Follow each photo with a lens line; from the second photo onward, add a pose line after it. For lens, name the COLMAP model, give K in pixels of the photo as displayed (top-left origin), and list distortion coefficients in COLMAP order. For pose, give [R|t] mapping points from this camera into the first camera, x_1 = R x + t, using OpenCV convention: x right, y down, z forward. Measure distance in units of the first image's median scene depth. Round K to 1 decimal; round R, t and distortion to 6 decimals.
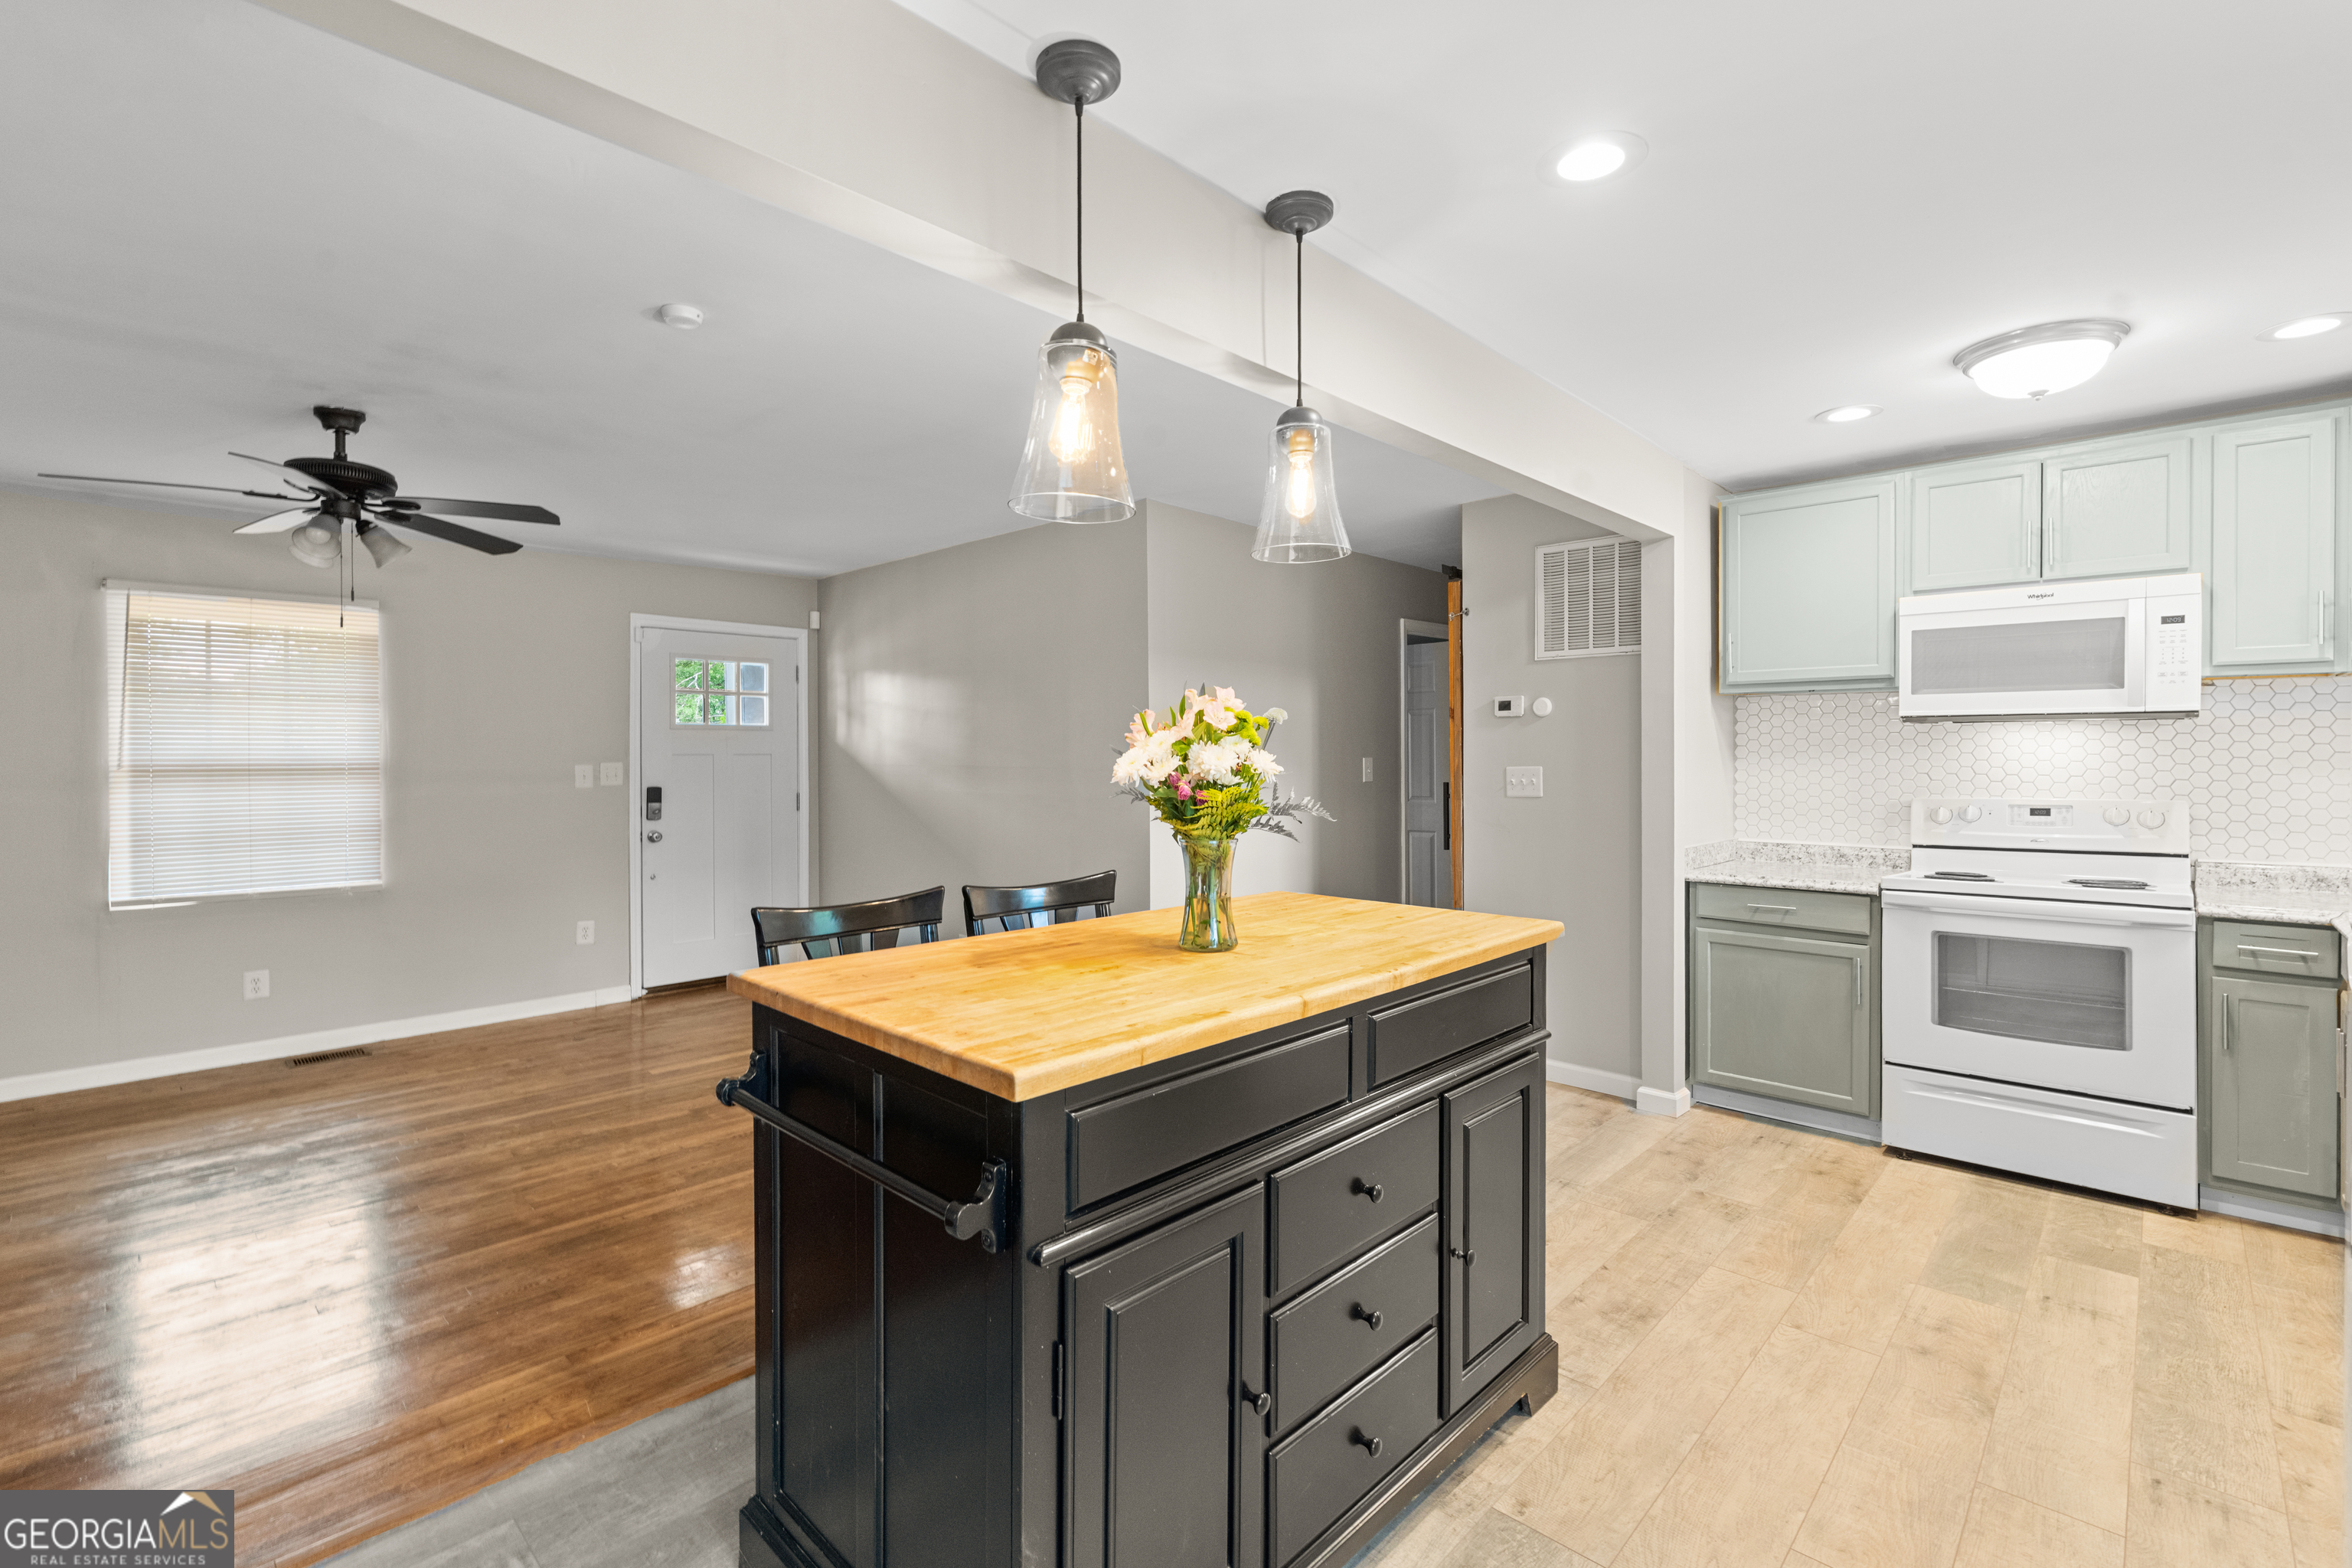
lens RADIAL K [[1036.3, 0, 1179.5], [0, 1036.3, 762.5], [0, 0, 1]] dist [-0.005654, 0.000326]
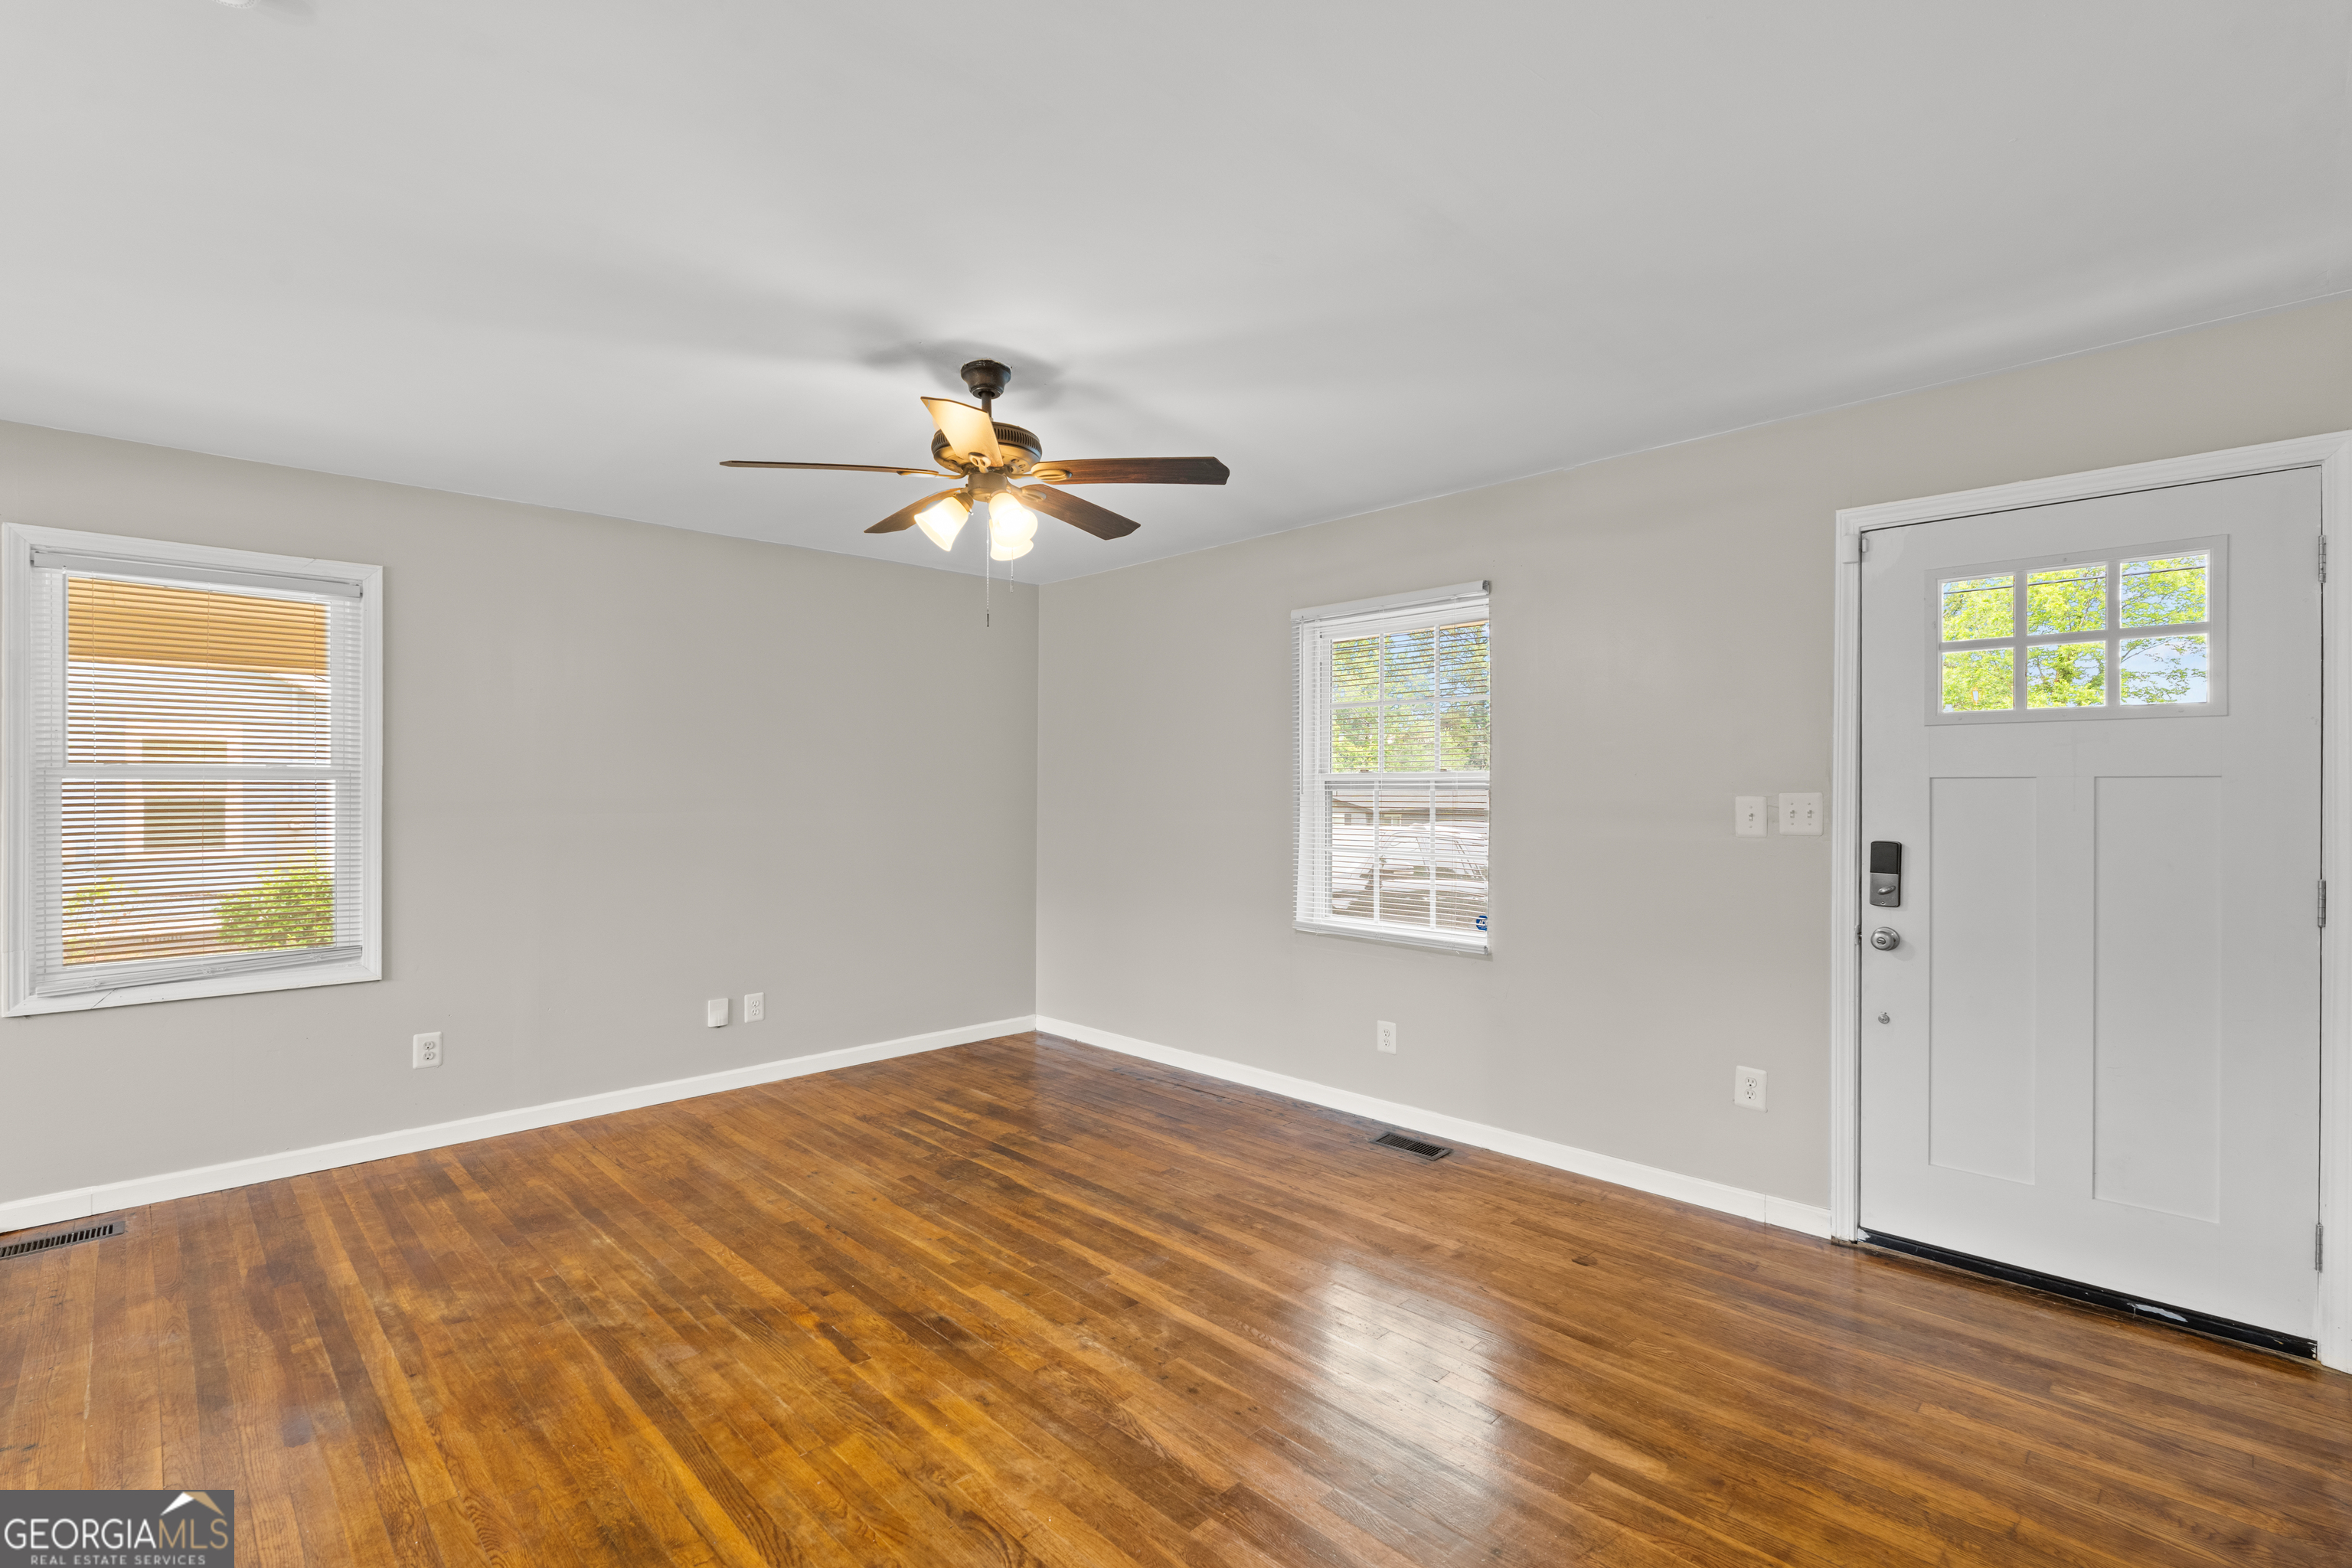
lens RADIAL K [[1036.3, 0, 1163.0], [0, 1036.3, 793.1], [0, 0, 1]] dist [-0.005654, 0.000326]
pose [[-0.051452, 0.002782, -0.998672, 0.027110], [-0.004148, 0.999987, 0.002999, -0.000155], [0.998667, 0.004297, -0.051440, 1.078703]]
